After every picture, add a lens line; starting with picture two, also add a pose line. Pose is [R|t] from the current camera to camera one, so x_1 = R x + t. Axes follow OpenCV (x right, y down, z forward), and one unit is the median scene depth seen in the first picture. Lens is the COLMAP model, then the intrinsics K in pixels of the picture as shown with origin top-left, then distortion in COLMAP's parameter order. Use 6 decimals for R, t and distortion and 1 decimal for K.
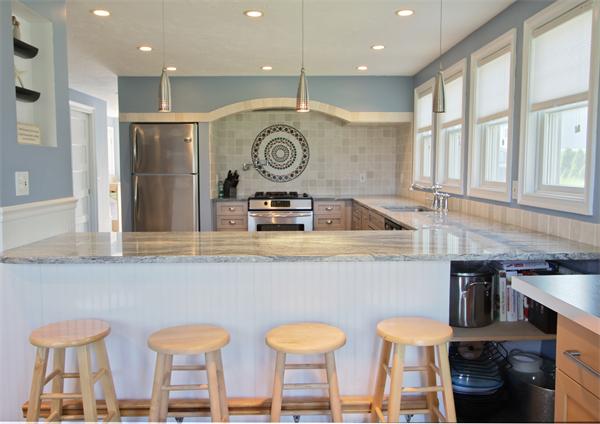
lens RADIAL K [[520.5, 0, 300.0], [0, 520.5, 211.1], [0, 0, 1]] dist [-0.005230, -0.008926]
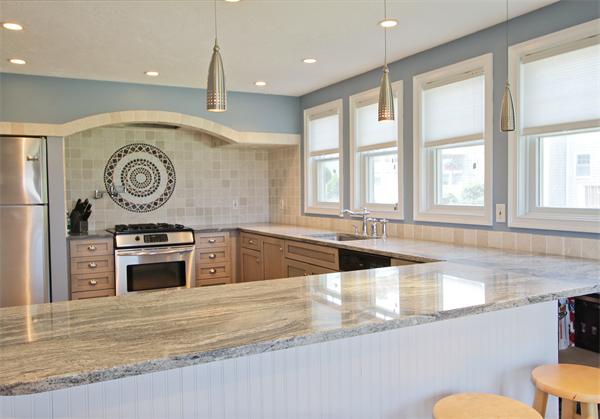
lens RADIAL K [[515.7, 0, 317.2], [0, 515.7, 209.7], [0, 0, 1]] dist [-0.008952, 0.017542]
pose [[0.883356, -0.026919, 0.467929, -0.191359], [0.051220, 0.997914, -0.039286, -0.013869], [-0.465895, 0.058671, 0.882893, 0.153943]]
